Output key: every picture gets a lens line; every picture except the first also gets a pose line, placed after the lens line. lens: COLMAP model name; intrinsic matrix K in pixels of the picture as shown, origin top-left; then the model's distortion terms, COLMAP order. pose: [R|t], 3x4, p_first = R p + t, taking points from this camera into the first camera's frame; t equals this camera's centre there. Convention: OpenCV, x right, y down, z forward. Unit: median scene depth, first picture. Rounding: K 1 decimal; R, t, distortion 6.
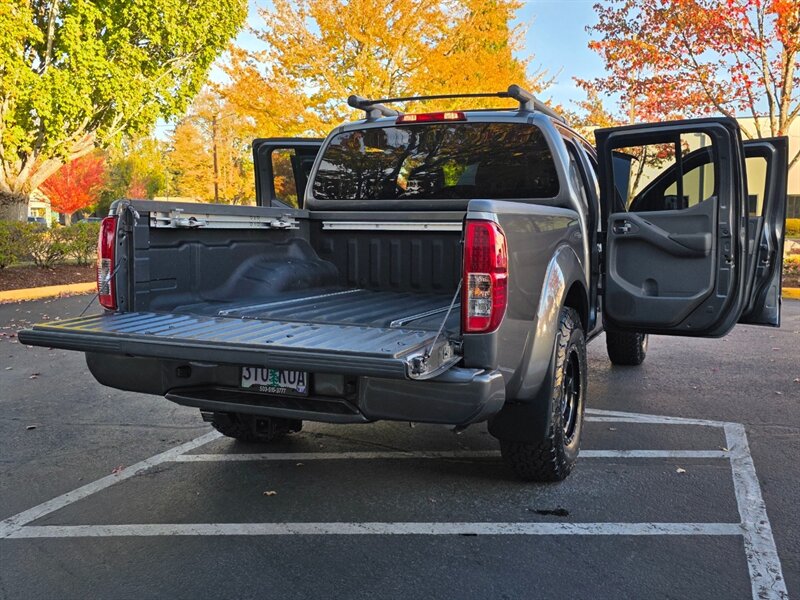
lens RADIAL K [[766.1, 0, 401.2], [0, 766.1, 292.4], [0, 0, 1]] dist [0.050761, -0.016121]
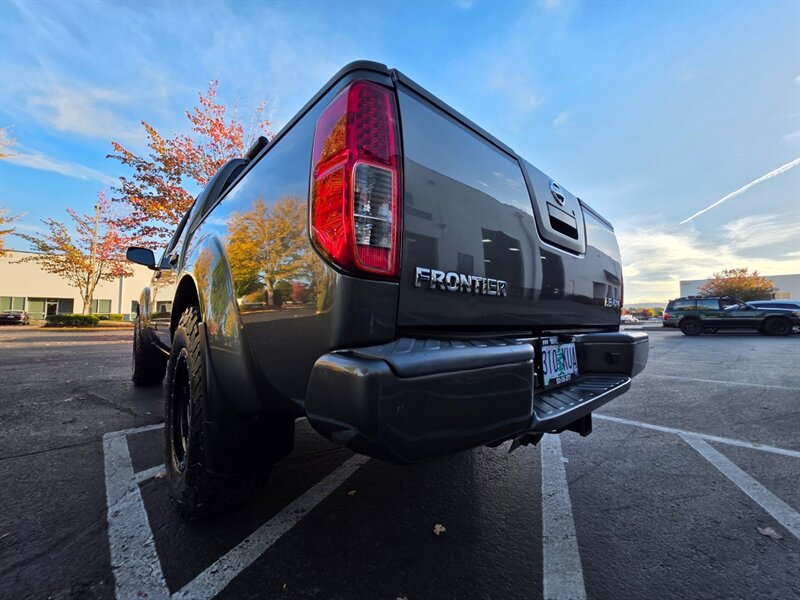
lens RADIAL K [[317.5, 0, 400.0], [0, 317.5, 300.0], [0, 0, 1]] dist [0.003486, -0.000039]
pose [[0.422262, 0.053240, 0.904909, -0.440689], [0.077741, 0.992469, -0.094668, 0.041929], [-0.903134, 0.110323, 0.414943, 0.758512]]
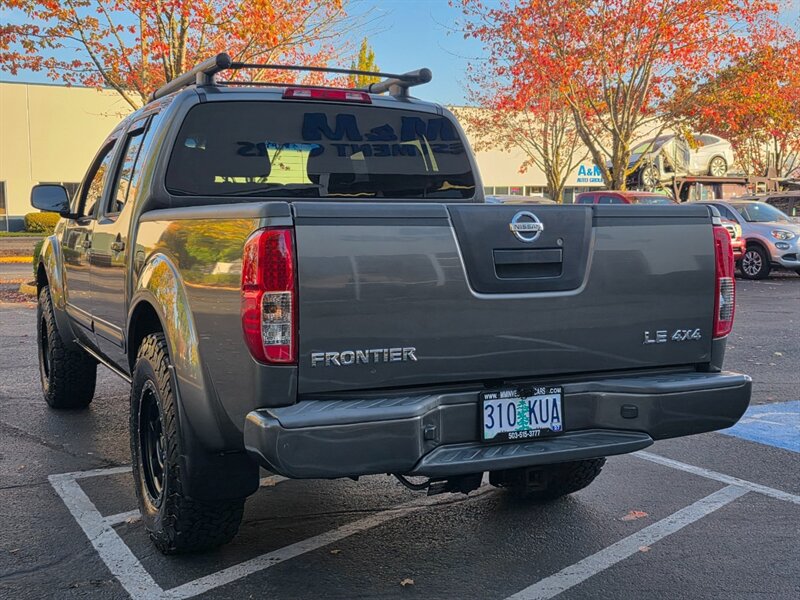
lens RADIAL K [[1012.2, 0, 403.3], [0, 1012.2, 305.3], [0, 0, 1]] dist [0.059520, -0.051294]
pose [[0.658558, -0.072953, 0.748985, -0.796449], [0.074720, 0.996711, 0.031384, -0.041586], [-0.748811, 0.035296, 0.661843, 0.279565]]
